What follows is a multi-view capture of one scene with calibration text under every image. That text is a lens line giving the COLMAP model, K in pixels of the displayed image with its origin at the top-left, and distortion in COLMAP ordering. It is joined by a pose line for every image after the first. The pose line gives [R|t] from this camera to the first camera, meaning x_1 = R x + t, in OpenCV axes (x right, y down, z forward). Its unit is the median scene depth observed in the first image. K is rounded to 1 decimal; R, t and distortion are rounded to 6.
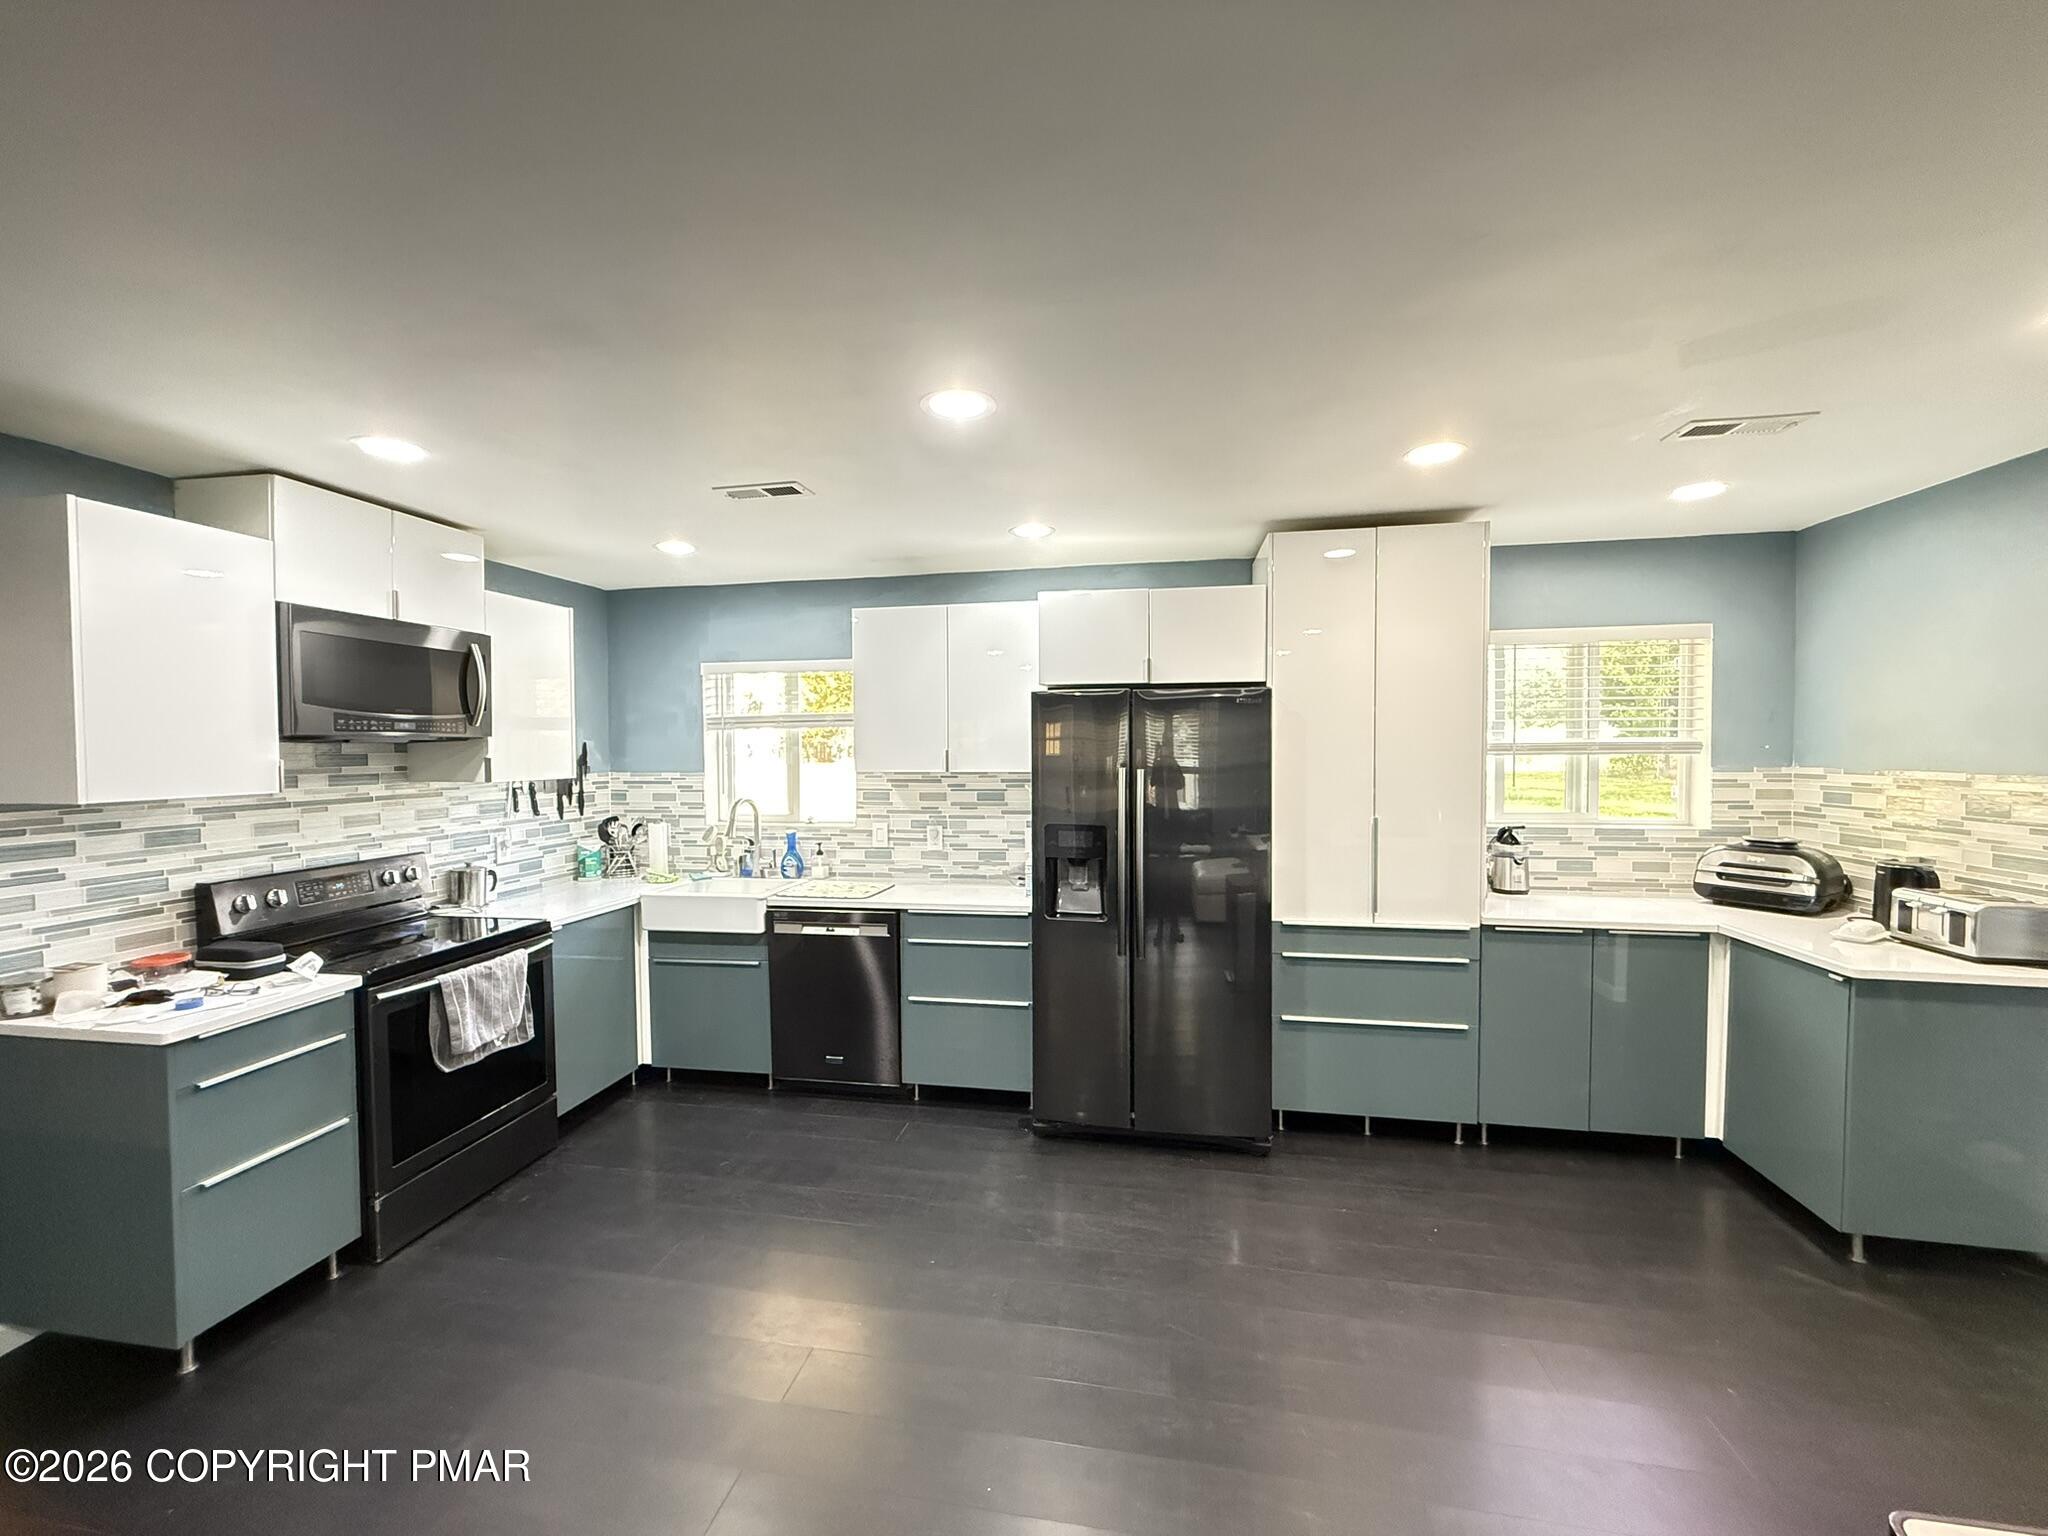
lens RADIAL K [[812.5, 0, 1013.3], [0, 812.5, 766.7], [0, 0, 1]] dist [0.002050, -0.000081]
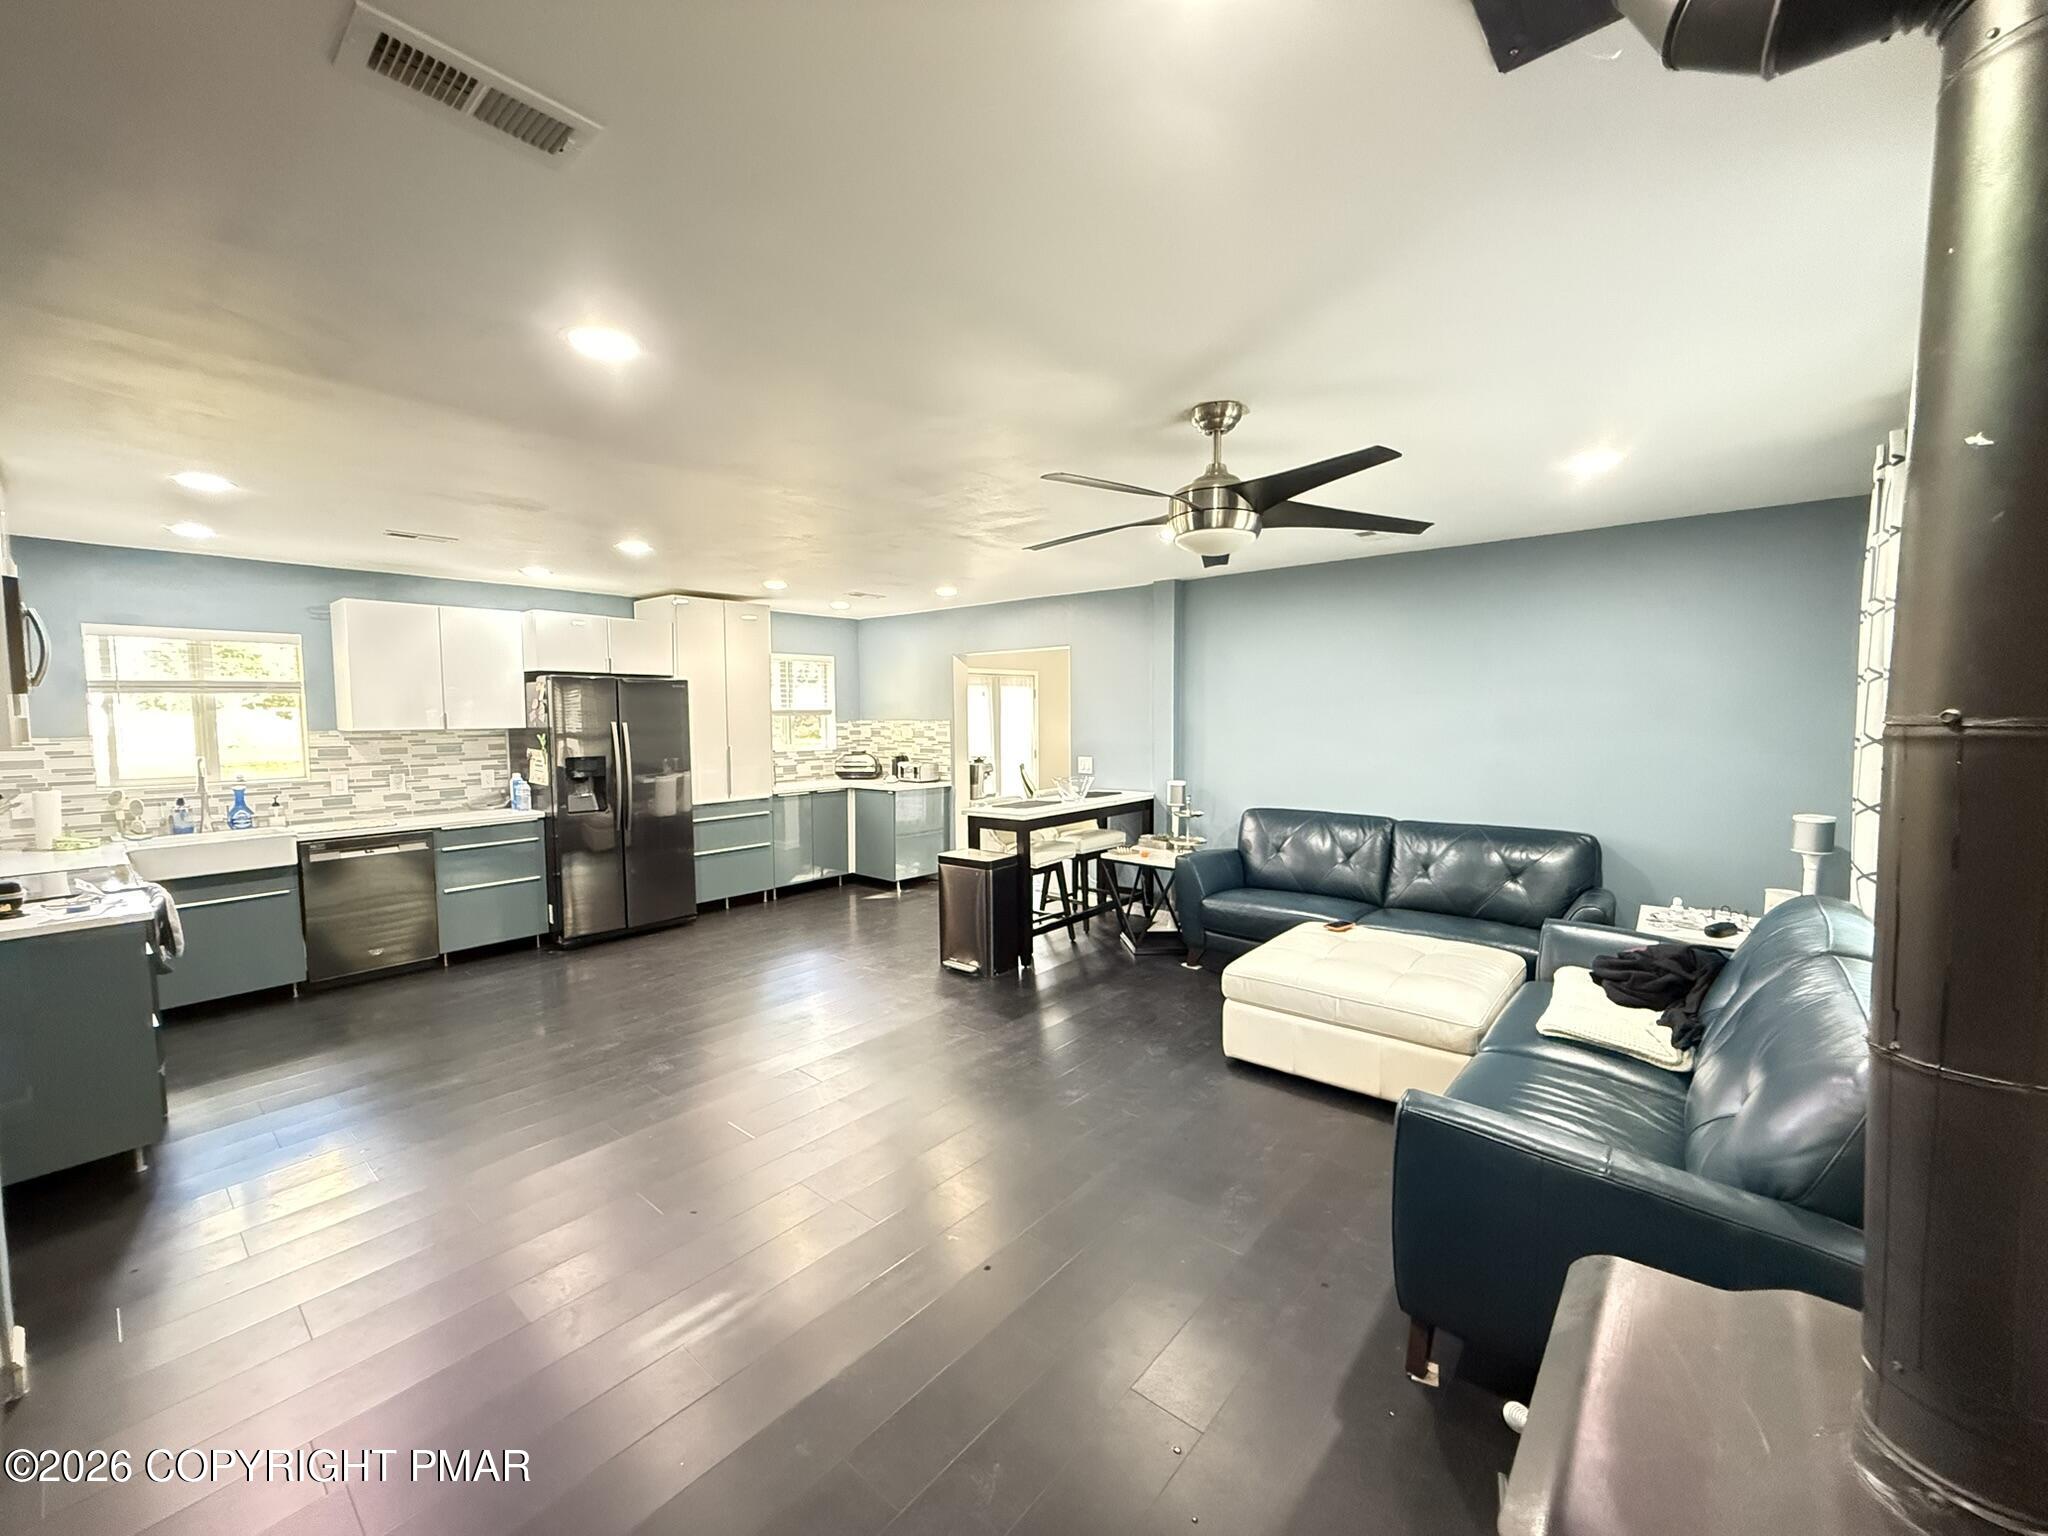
lens RADIAL K [[812.5, 0, 1017.9], [0, 812.5, 762.3], [0, 0, 1]] dist [0.002050, -0.000081]
pose [[0.497056, -0.051489, 0.866189, -0.810538], [0.024498, 0.998673, 0.045307, 0.024211], [-0.867373, -0.001301, 0.497658, -0.530754]]
